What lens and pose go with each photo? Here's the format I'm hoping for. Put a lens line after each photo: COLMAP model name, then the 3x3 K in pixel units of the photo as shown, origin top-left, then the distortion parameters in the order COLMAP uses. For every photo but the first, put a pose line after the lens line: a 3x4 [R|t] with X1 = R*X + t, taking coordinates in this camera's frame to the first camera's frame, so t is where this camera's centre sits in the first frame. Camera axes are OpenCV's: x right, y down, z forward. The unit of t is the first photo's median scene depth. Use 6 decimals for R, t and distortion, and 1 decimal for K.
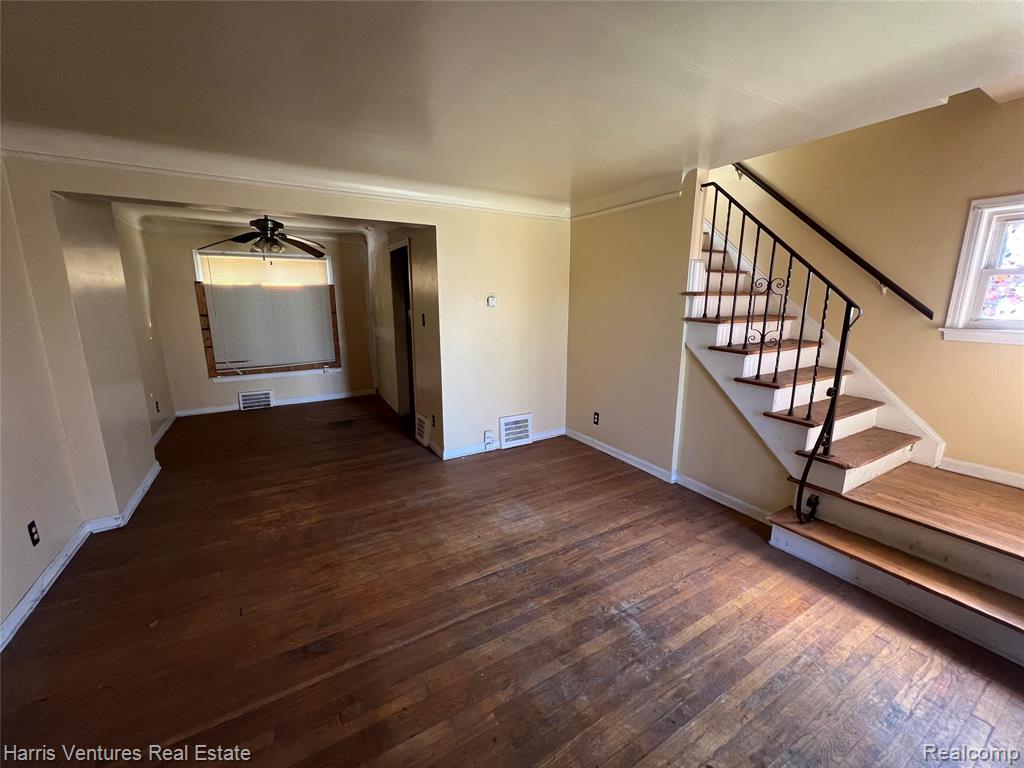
lens RADIAL K [[408.6, 0, 511.1], [0, 408.6, 381.2], [0, 0, 1]] dist [-0.001824, 0.000160]
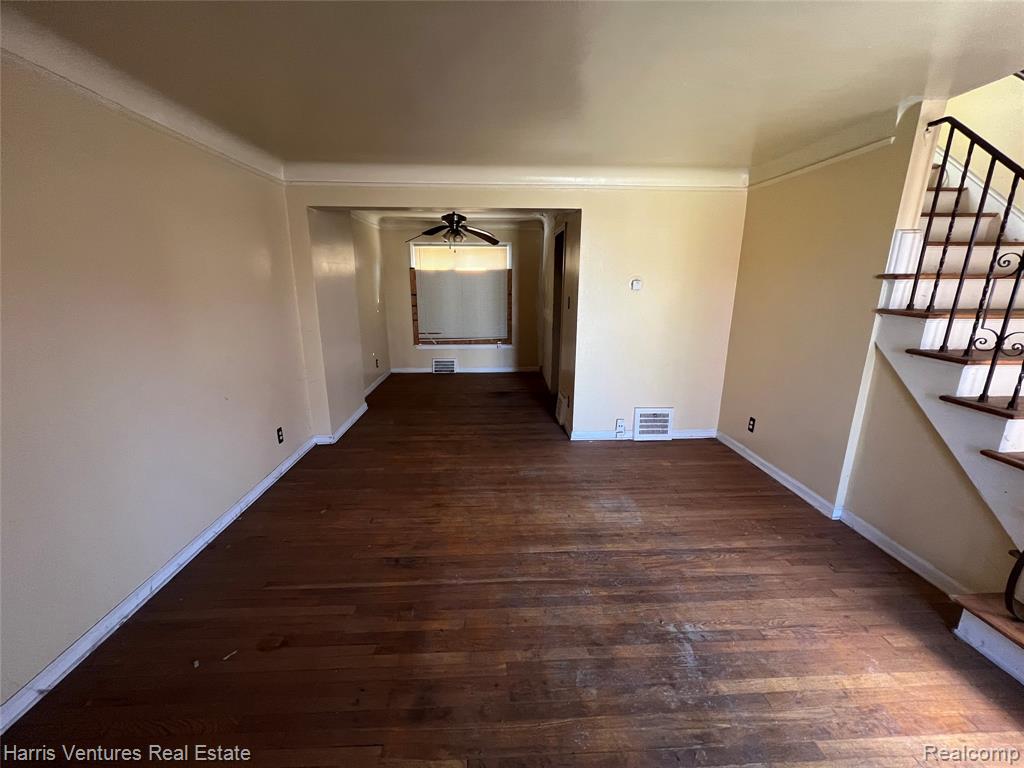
lens RADIAL K [[408.6, 0, 510.1], [0, 408.6, 381.8], [0, 0, 1]] dist [-0.001824, 0.000160]
pose [[0.884670, 0.113655, -0.452152, 0.184595], [-0.095178, 0.993433, 0.063491, -0.005209], [0.456399, -0.013134, 0.889678, 0.020535]]
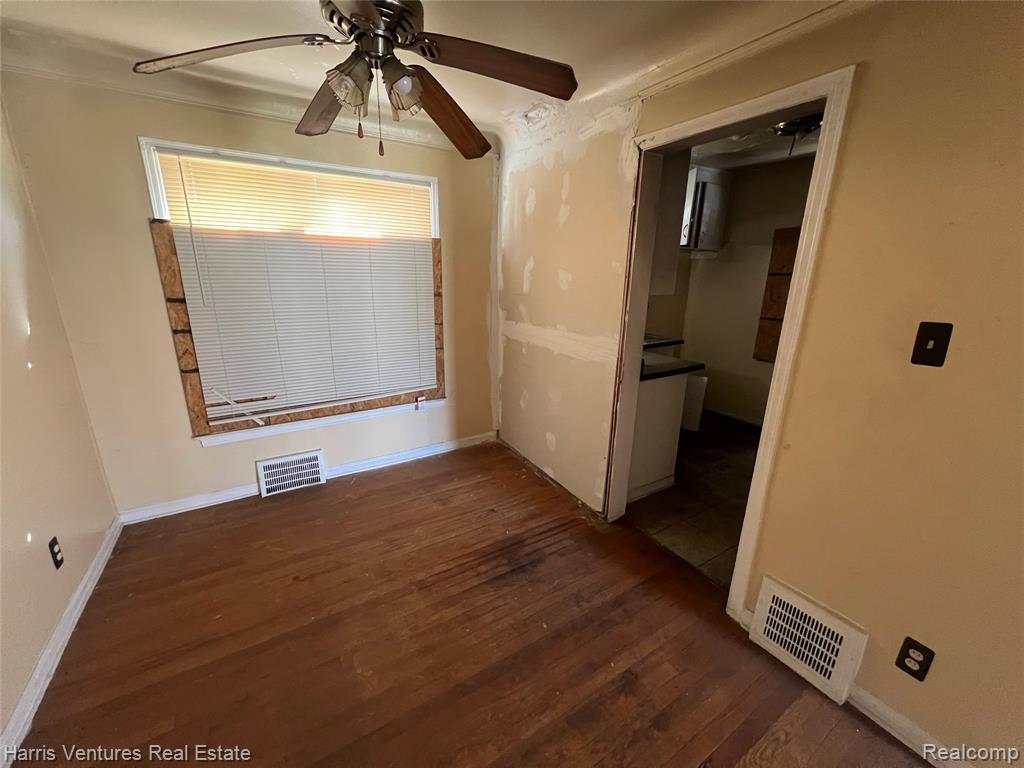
lens RADIAL K [[408.6, 0, 510.4], [0, 408.6, 382.7], [0, 0, 1]] dist [-0.001824, 0.000160]
pose [[0.999375, 0.013078, 0.032846, -0.693443], [-0.015385, 0.997357, 0.071004, -0.185788], [-0.031831, -0.071465, 0.996935, 0.930107]]
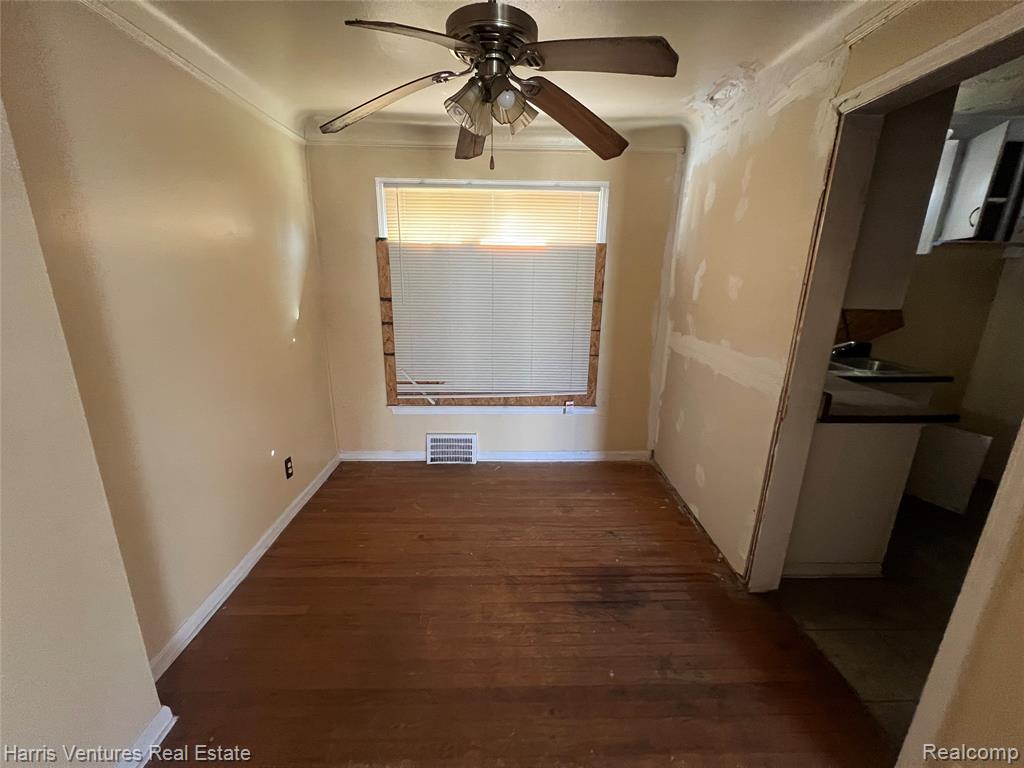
lens RADIAL K [[408.6, 0, 513.1], [0, 408.6, 382.1], [0, 0, 1]] dist [-0.001824, 0.000160]
pose [[0.875963, 0.139364, -0.461808, -0.541290], [-0.110046, 0.989845, 0.089977, -0.199039], [0.469658, -0.027997, 0.882404, 0.980489]]
